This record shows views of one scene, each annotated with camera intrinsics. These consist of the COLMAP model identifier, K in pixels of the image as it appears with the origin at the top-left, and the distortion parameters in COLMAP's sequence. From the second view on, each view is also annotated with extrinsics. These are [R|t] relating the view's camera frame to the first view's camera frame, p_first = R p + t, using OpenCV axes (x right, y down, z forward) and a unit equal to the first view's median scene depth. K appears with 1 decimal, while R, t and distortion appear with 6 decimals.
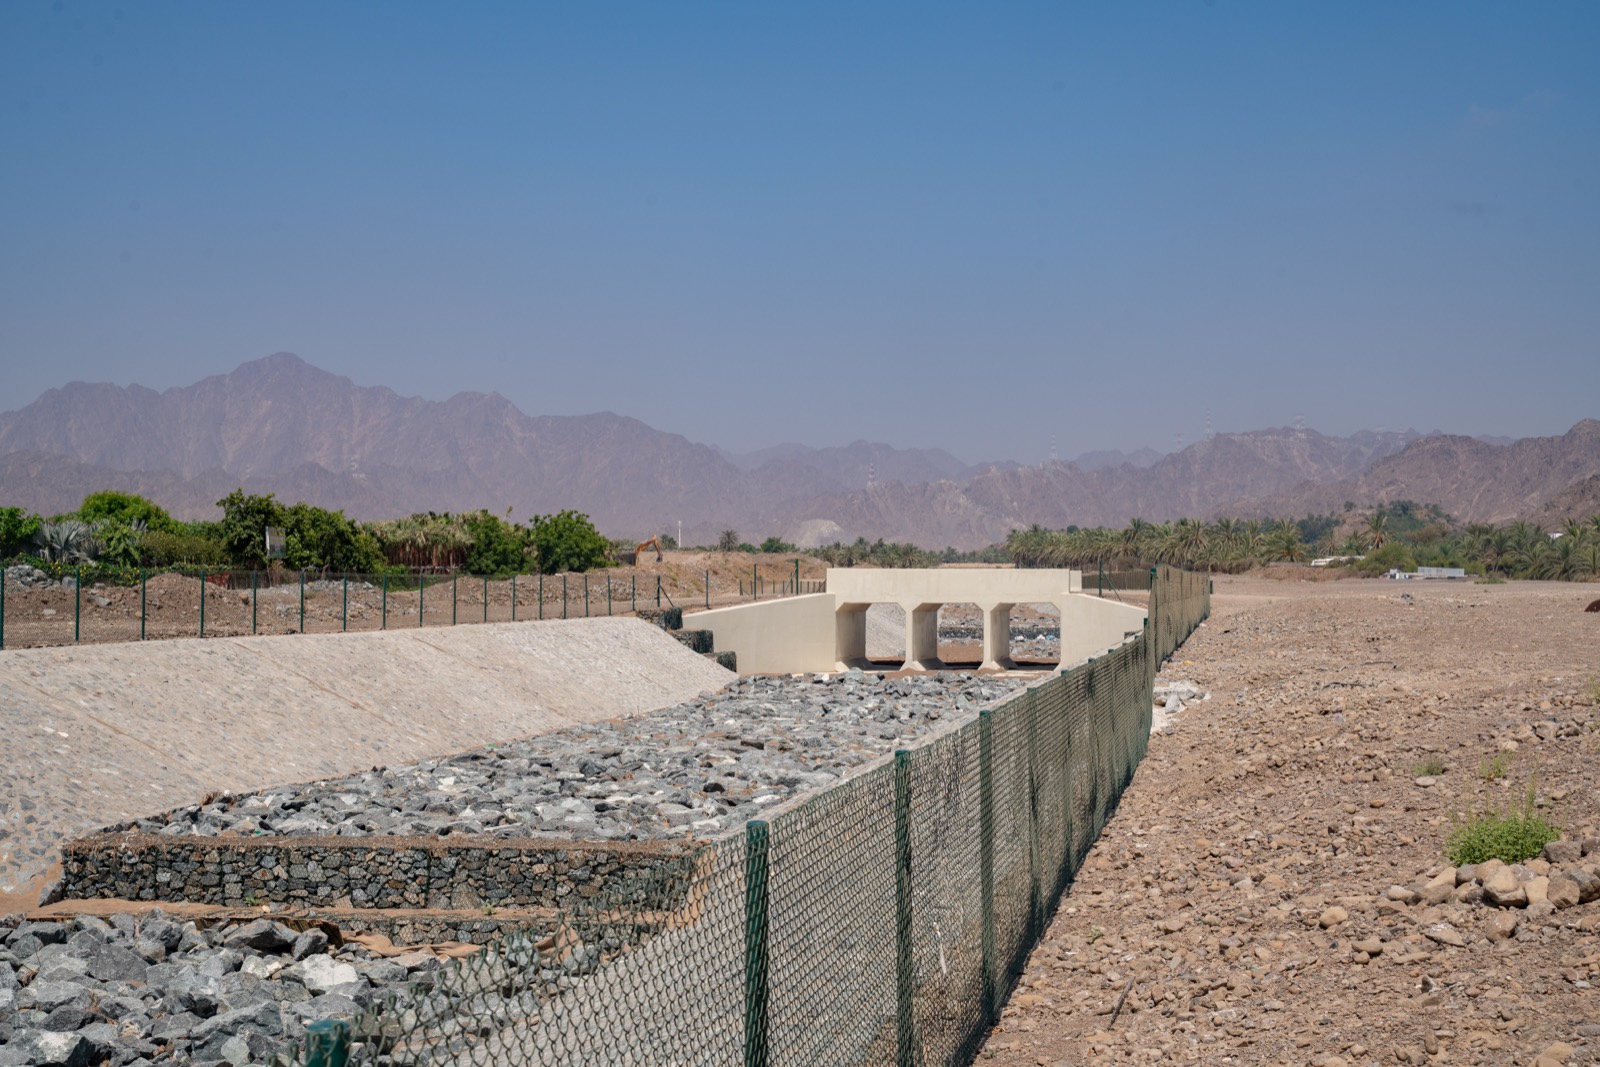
lens RADIAL K [[2609.9, 0, 800.0], [0, 2609.9, 533.5], [0, 0, 1]] dist [0.242749, 0.155631]
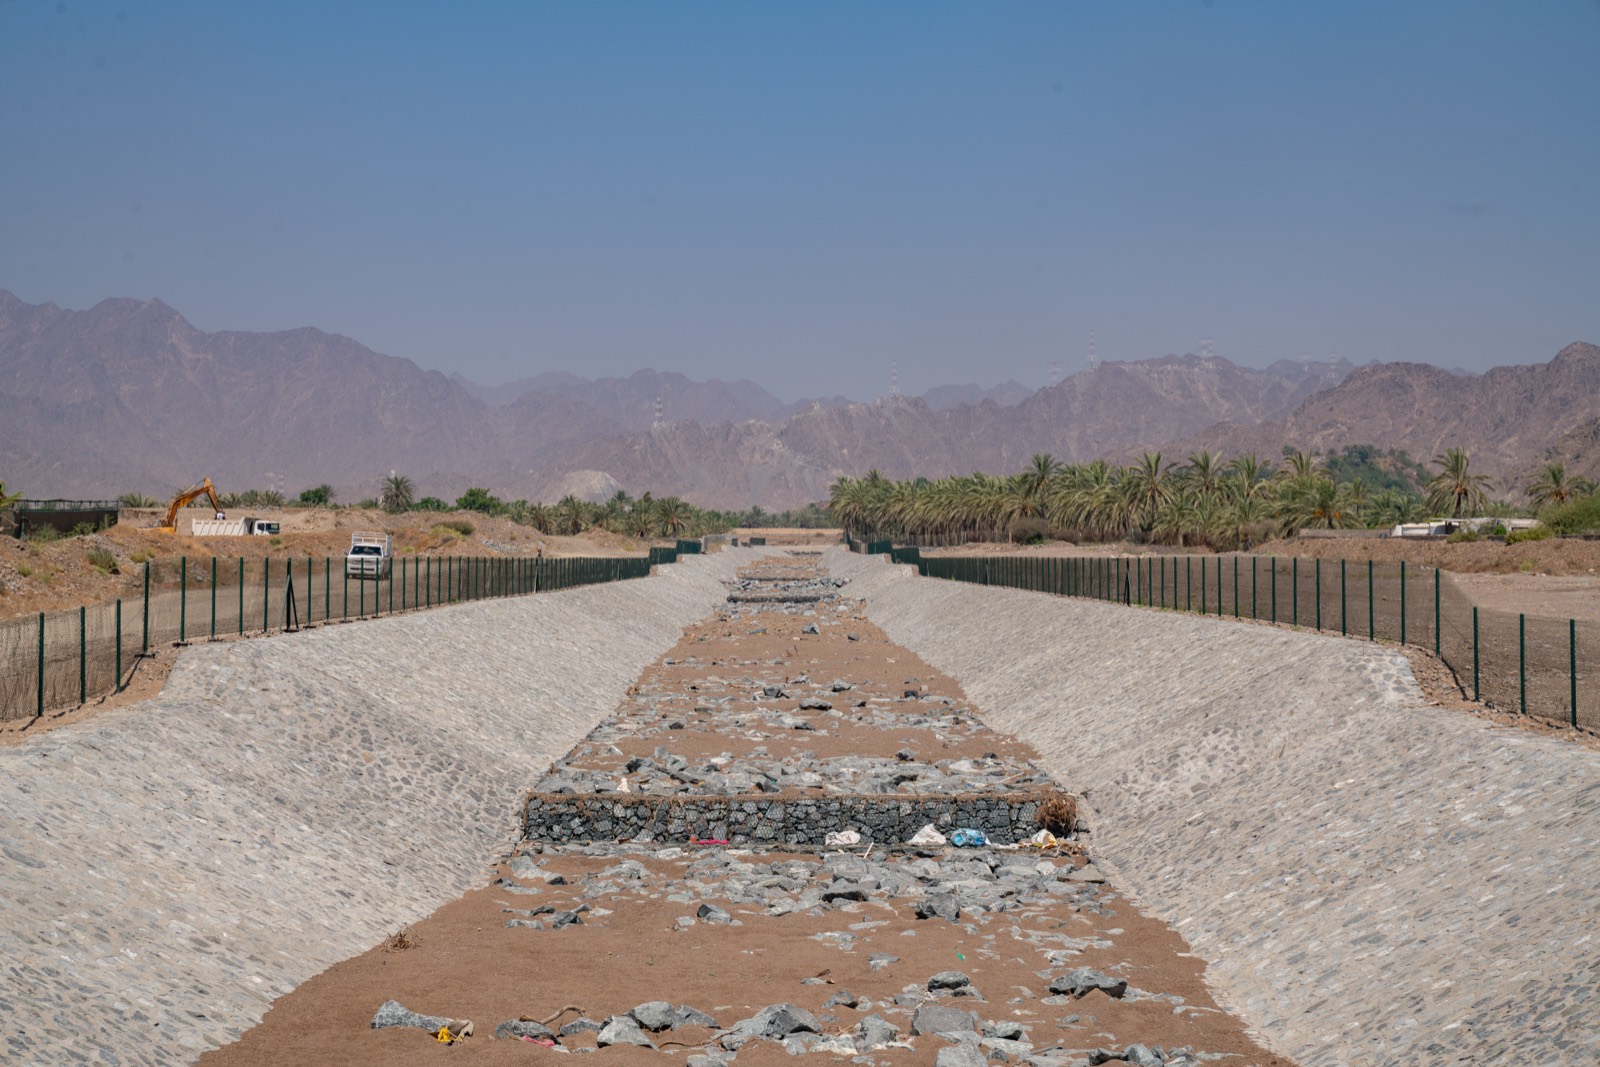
lens RADIAL K [[3123.8, 0, 800.0], [0, 3123.8, 533.5], [0, 0, 1]] dist [0.343478, 2.326660]
pose [[0.997714, 0.002004, 0.067548, 0.078834], [-0.002899, 0.999909, 0.013151, 0.009247], [-0.067515, -0.013316, 0.997629, 0.929712]]
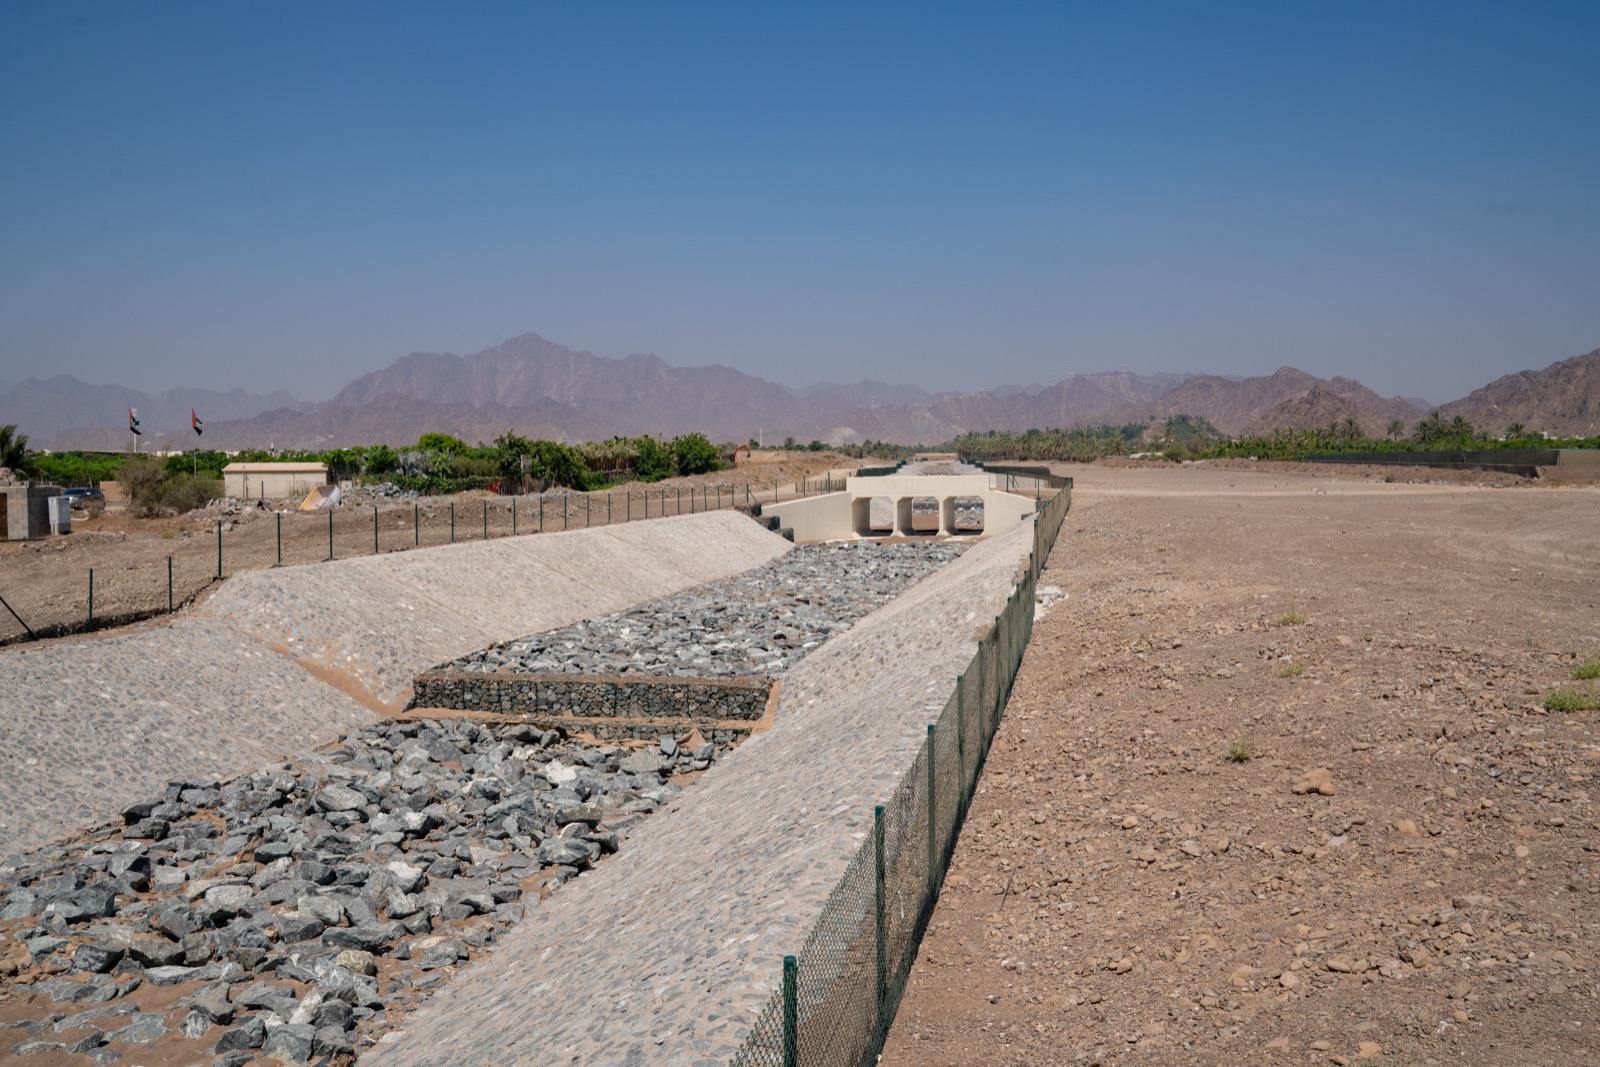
lens RADIAL K [[1537.7, 0, 800.0], [0, 1537.7, 533.5], [0, 0, 1]] dist [-0.088822, 0.003541]
pose [[0.999748, -0.007477, -0.021159, 0.000711], [0.008828, 0.997881, 0.064468, -0.011843], [0.020632, -0.064638, 0.997695, 0.000498]]
